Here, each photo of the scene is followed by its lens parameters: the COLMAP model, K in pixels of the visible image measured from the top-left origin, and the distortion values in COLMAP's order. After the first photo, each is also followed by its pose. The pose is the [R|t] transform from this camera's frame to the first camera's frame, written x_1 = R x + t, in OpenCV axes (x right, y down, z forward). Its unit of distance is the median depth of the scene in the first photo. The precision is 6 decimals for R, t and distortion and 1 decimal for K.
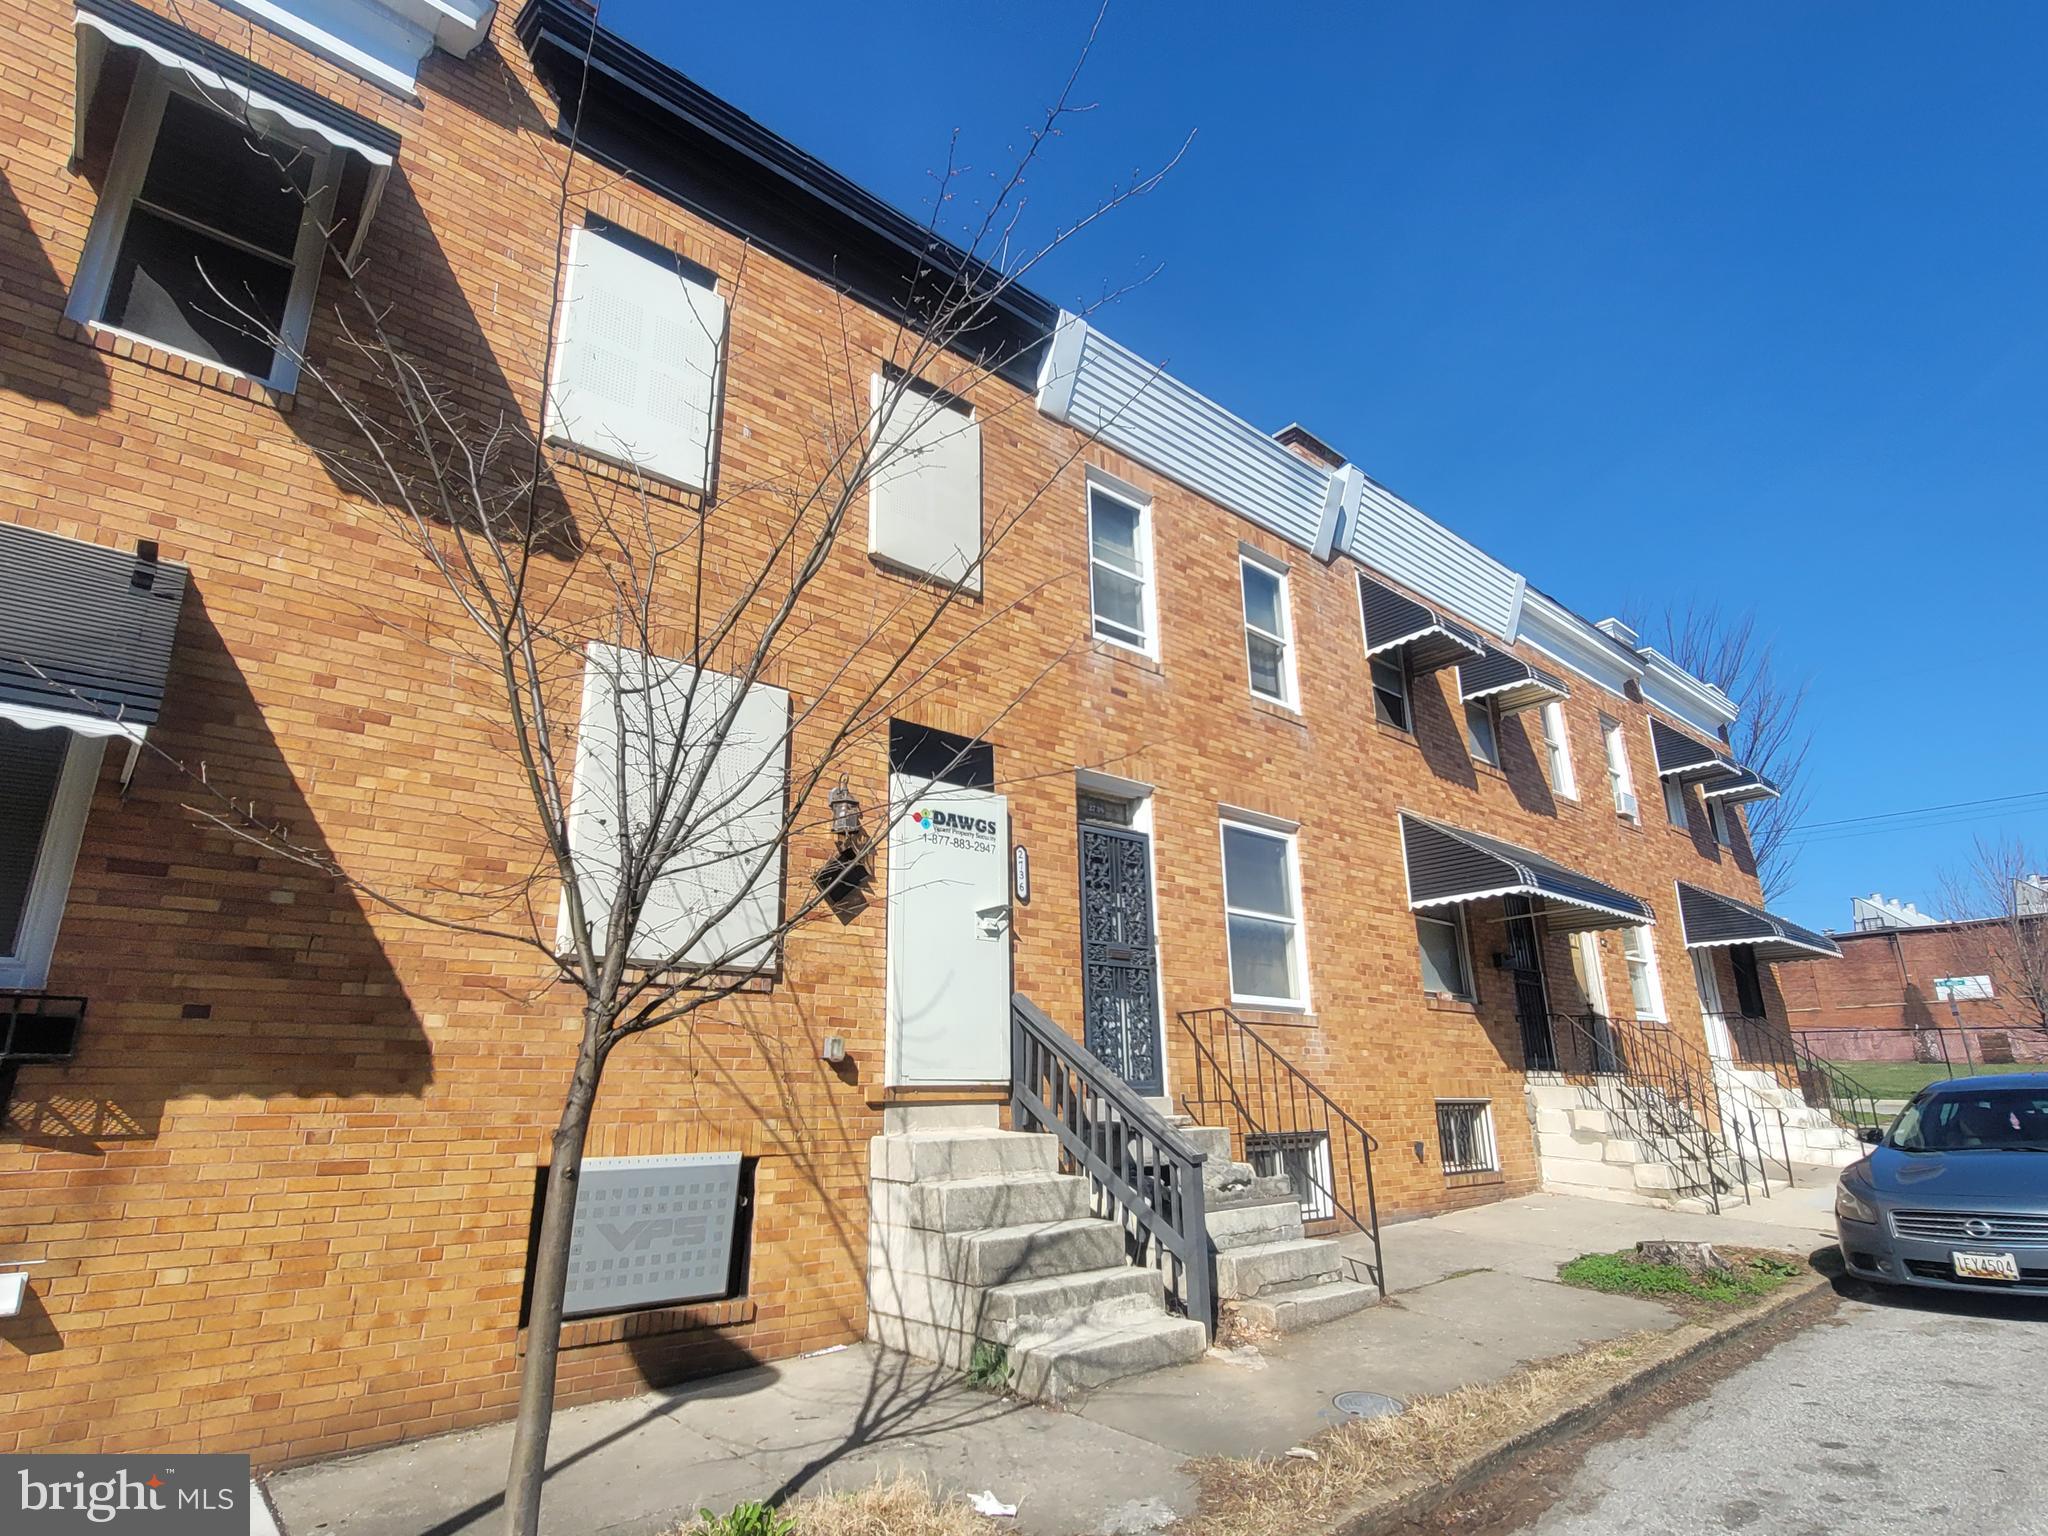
lens RADIAL K [[1053.4, 0, 1025.4], [0, 1053.4, 766.8], [0, 0, 1]] dist [-0.003054, 0.000262]
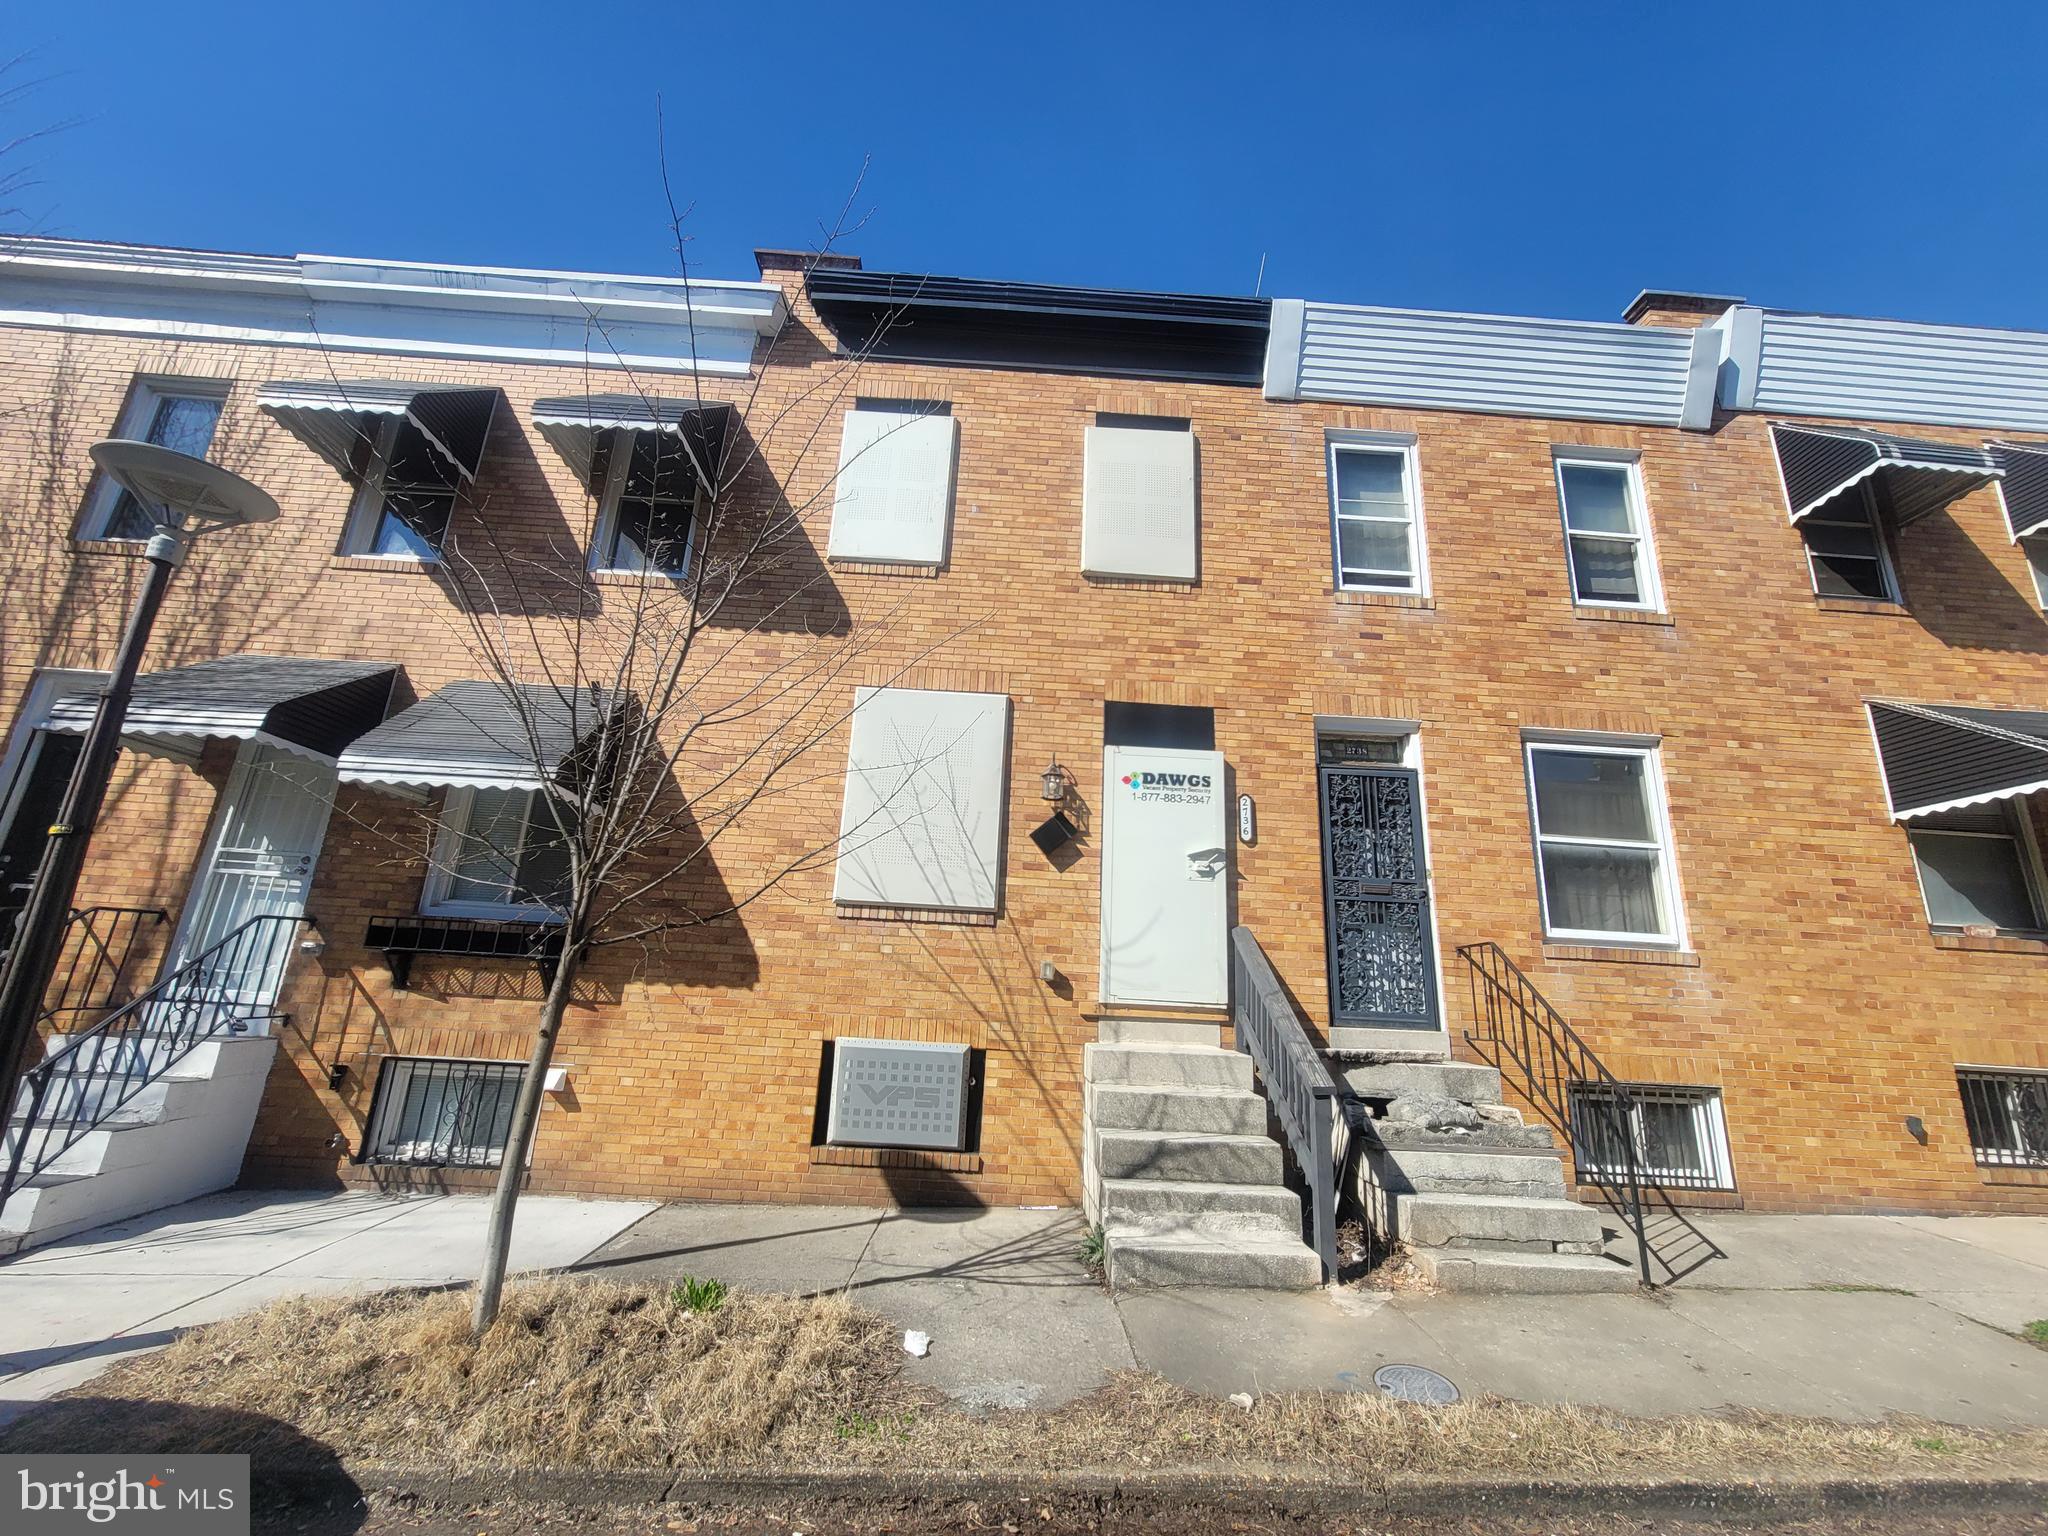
lens RADIAL K [[816.8, 0, 1022.5], [0, 816.8, 770.8], [0, 0, 1]] dist [-0.007815, 0.000661]
pose [[0.781033, -0.121396, -0.612576, 0.381332], [0.129346, 0.991099, -0.031493, 0.052662], [0.610947, -0.054637, 0.789784, 0.202477]]
